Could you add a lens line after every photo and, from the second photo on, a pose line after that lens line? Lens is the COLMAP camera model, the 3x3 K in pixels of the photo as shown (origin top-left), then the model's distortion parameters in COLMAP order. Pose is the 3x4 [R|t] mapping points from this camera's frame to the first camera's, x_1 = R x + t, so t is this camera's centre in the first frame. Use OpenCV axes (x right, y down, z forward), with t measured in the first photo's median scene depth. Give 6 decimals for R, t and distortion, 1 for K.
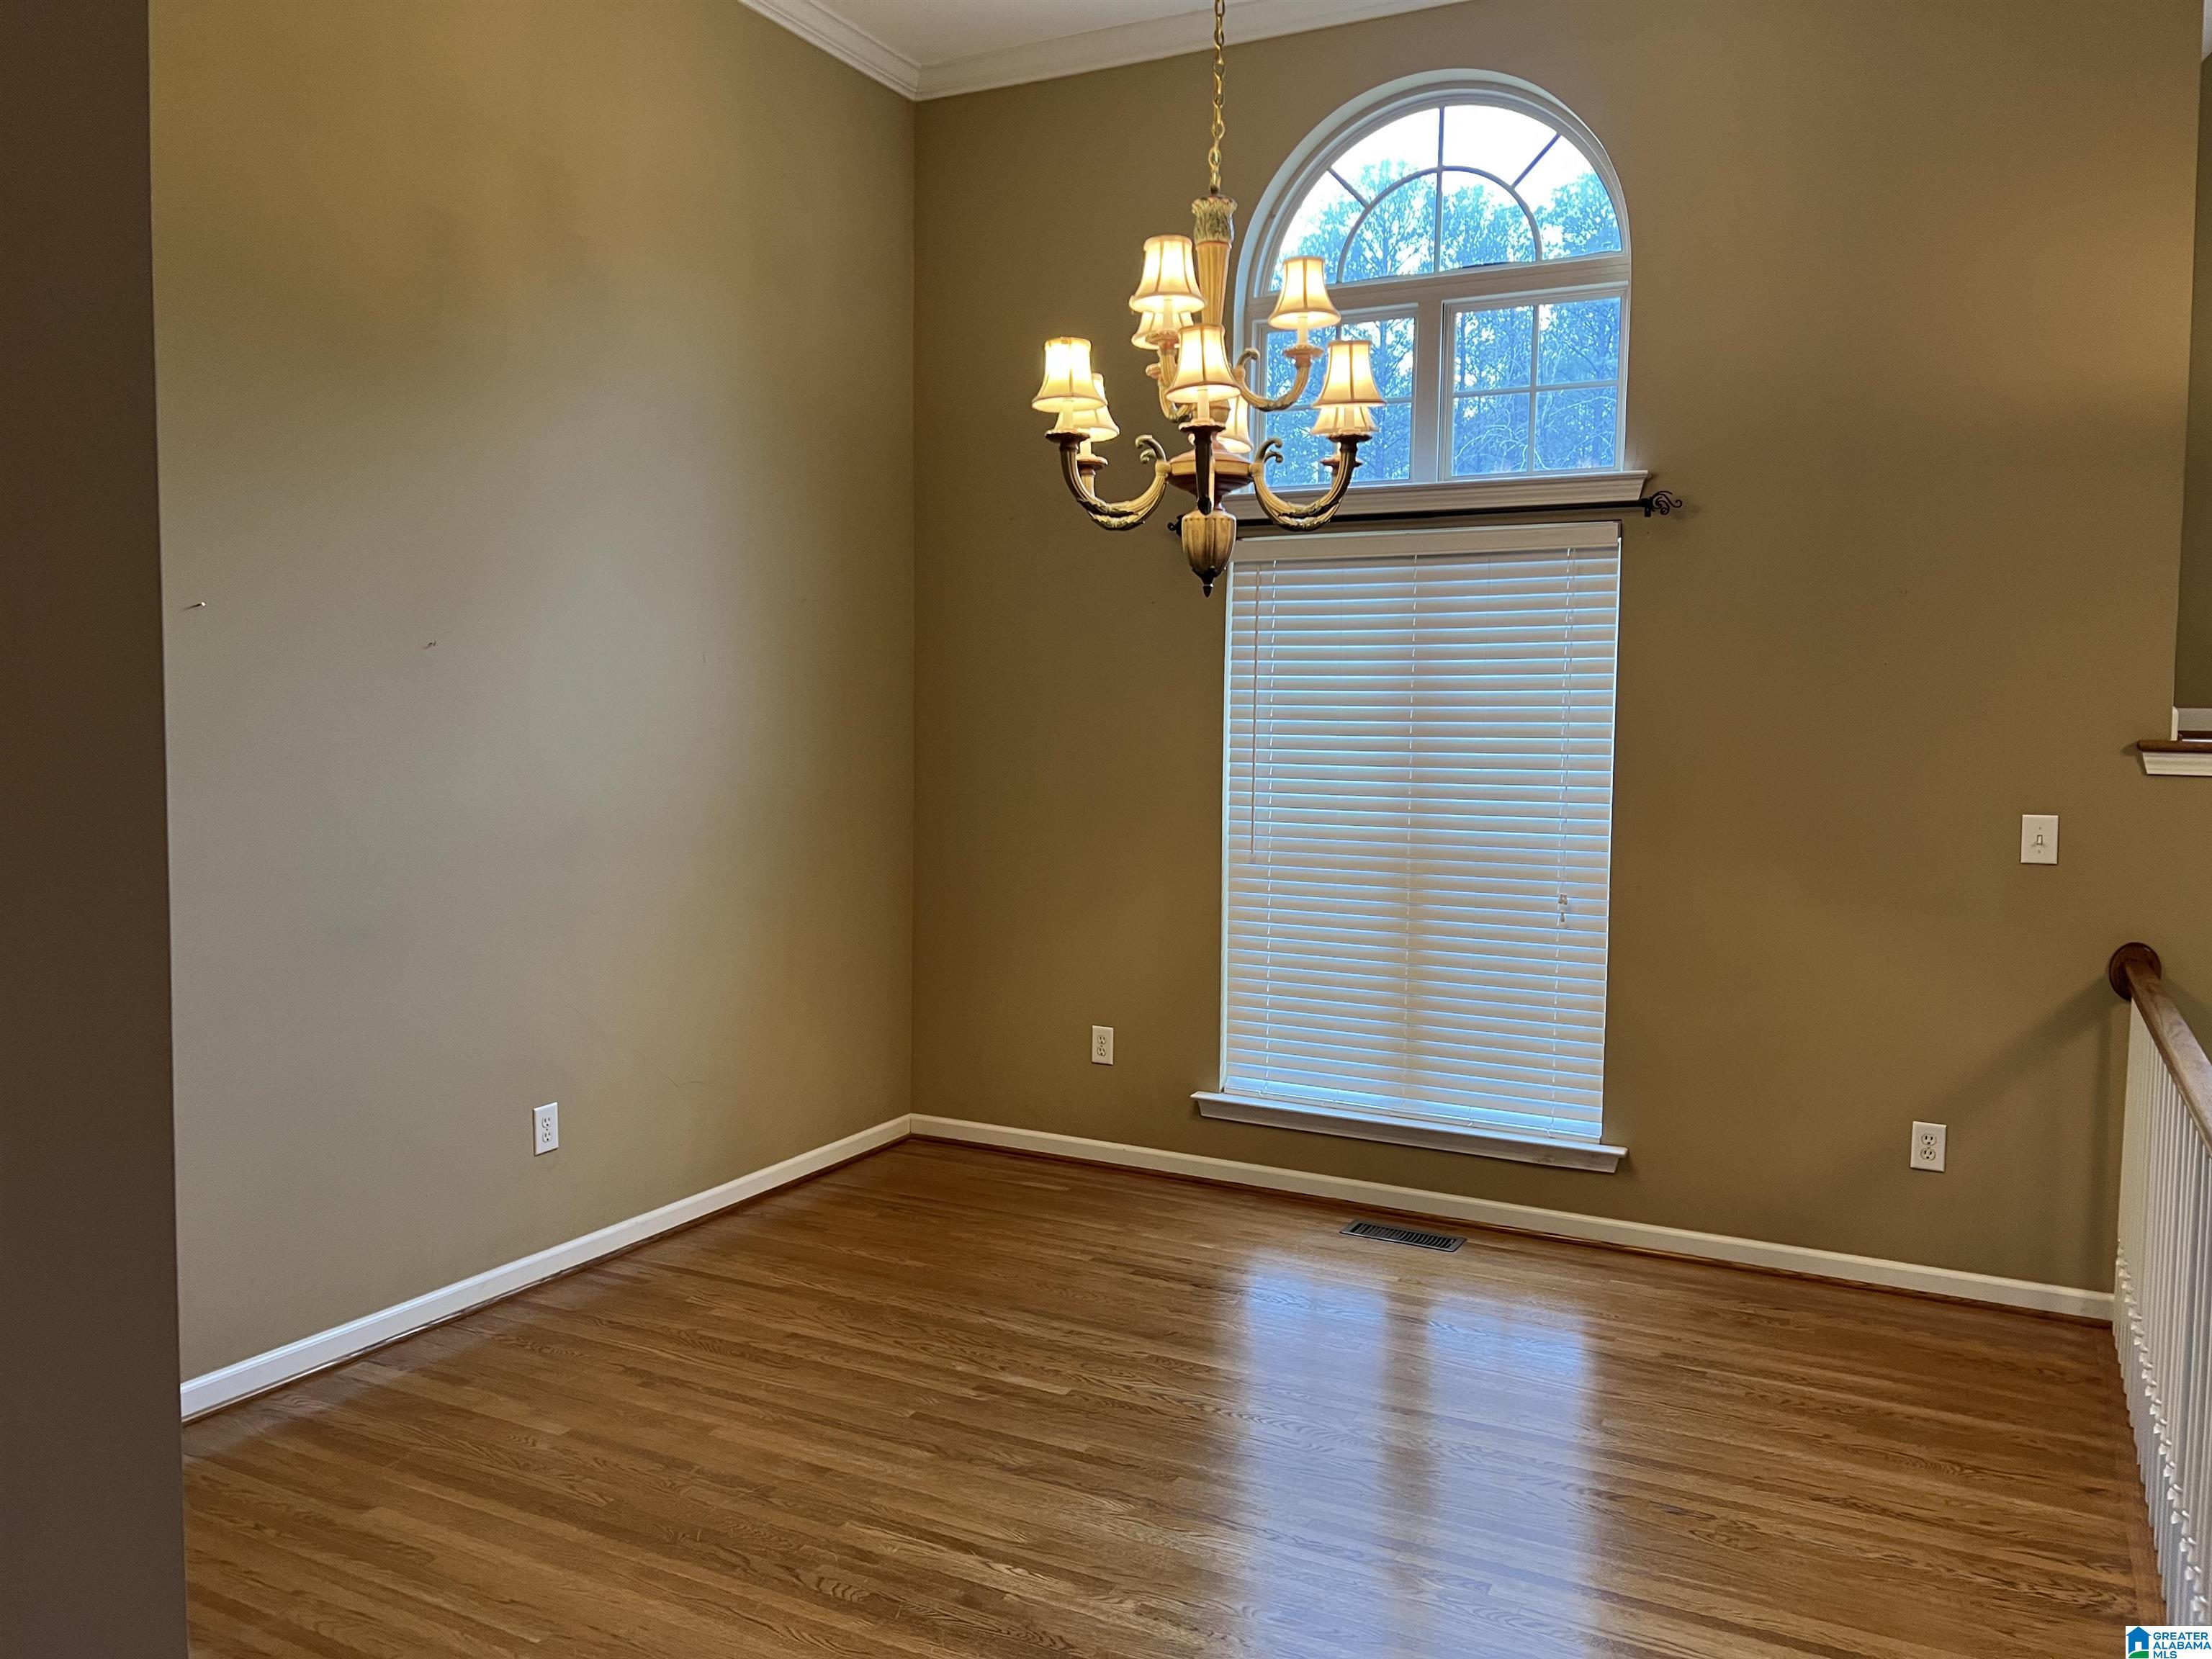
lens RADIAL K [[1659.8, 0, 1118.1], [0, 1659.8, 828.2], [0, 0, 1]] dist [0.066757, -0.075283]
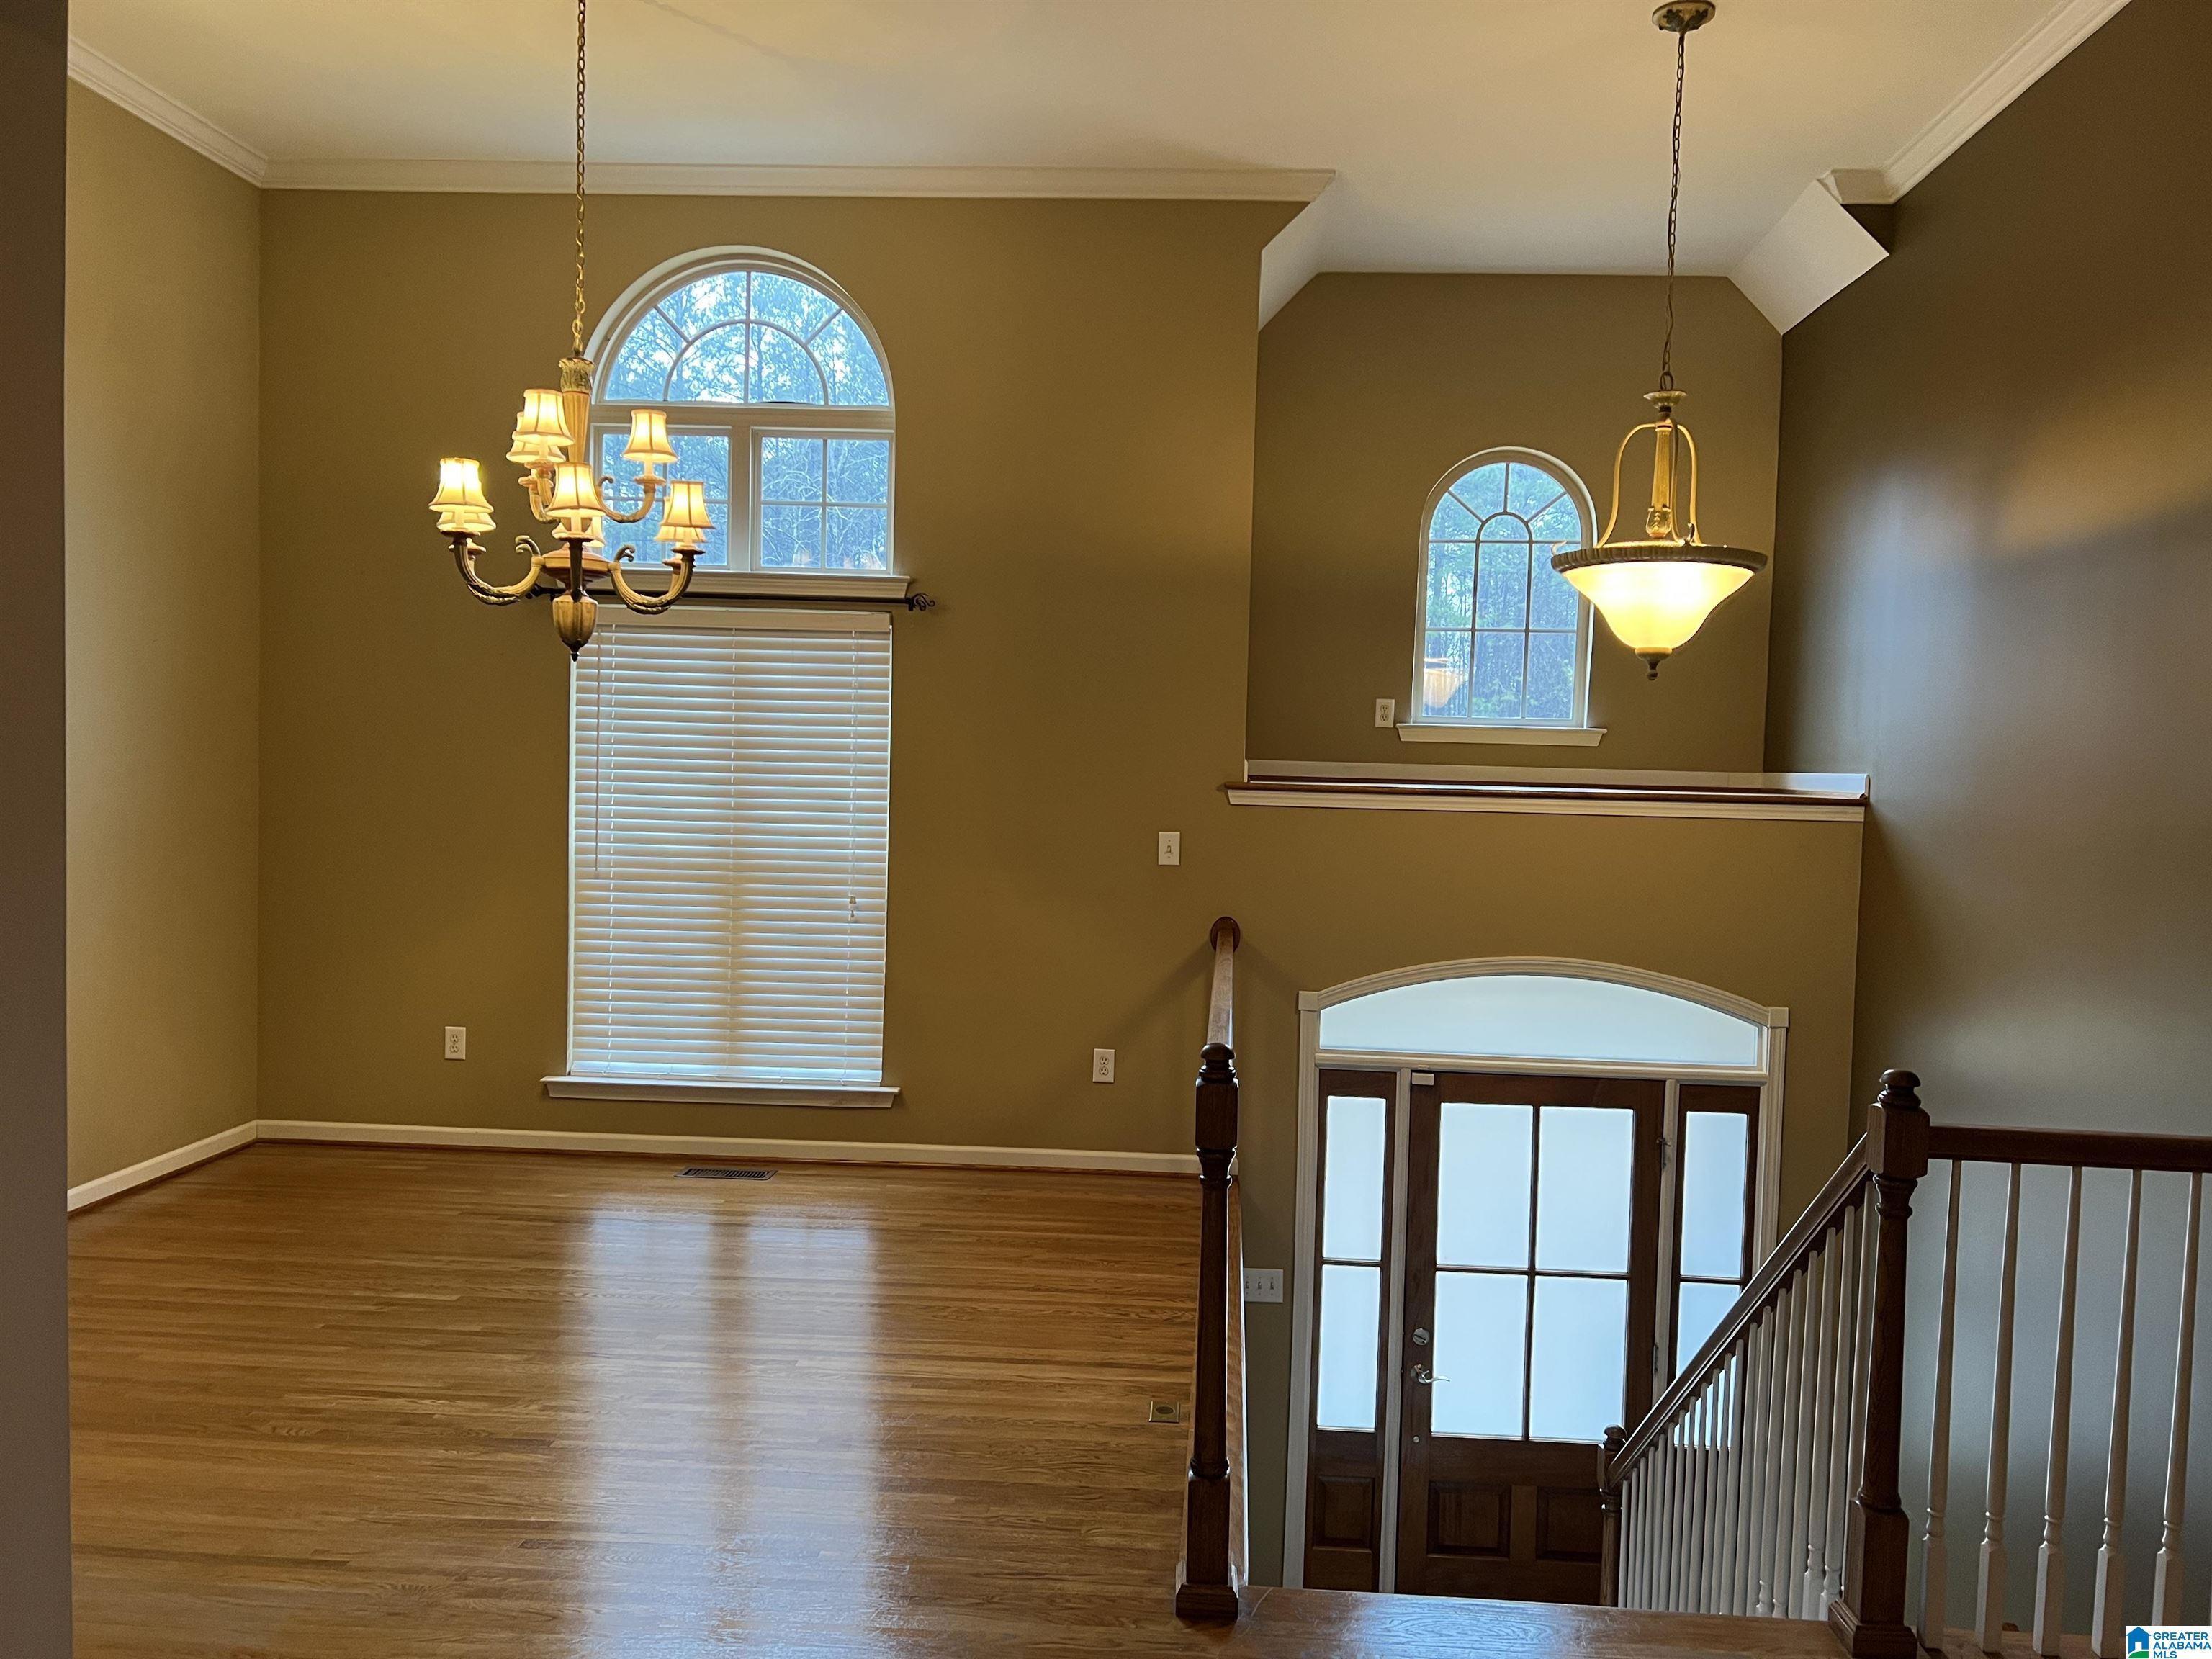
lens RADIAL K [[1659.8, 0, 1130.1], [0, 1659.8, 818.3], [0, 0, 1]] dist [0.066757, -0.075283]
pose [[0.913365, -0.001739, 0.407138, -0.071479], [0.013277, 0.999586, -0.025515, 0.017125], [-0.406925, 0.028711, 0.913010, -0.310767]]
